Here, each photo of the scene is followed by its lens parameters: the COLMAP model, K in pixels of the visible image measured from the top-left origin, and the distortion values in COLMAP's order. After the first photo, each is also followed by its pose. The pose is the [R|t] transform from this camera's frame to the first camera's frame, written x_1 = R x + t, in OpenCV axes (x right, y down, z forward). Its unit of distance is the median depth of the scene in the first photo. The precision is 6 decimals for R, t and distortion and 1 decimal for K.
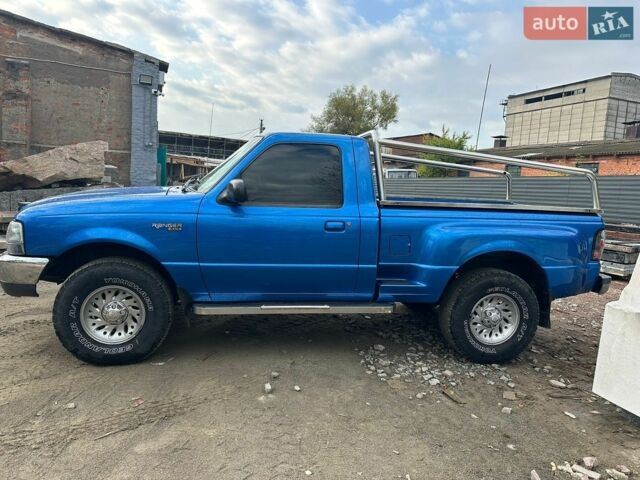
lens RADIAL K [[434.4, 0, 310.4], [0, 434.4, 255.7], [0, 0, 1]] dist [0.039068, -0.055912]
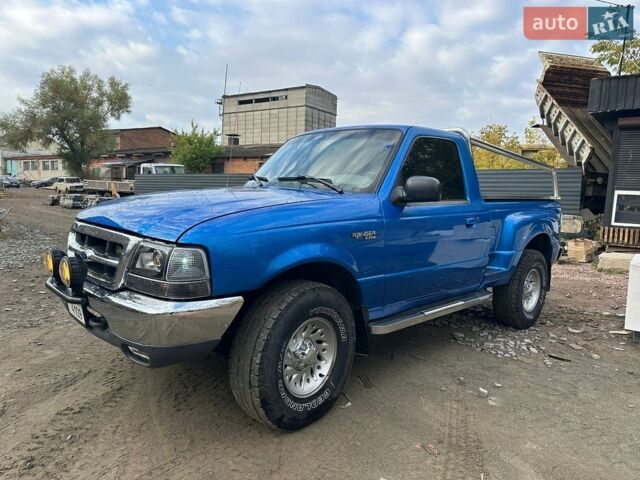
lens RADIAL K [[446.3, 0, 320.0], [0, 446.3, 232.6], [0, 0, 1]] dist [0.040891, -0.047414]
pose [[0.818852, -0.079259, 0.568506, -0.210866], [0.104132, 0.994499, -0.011338, -0.017041], [-0.564480, 0.068484, 0.822601, 0.080278]]
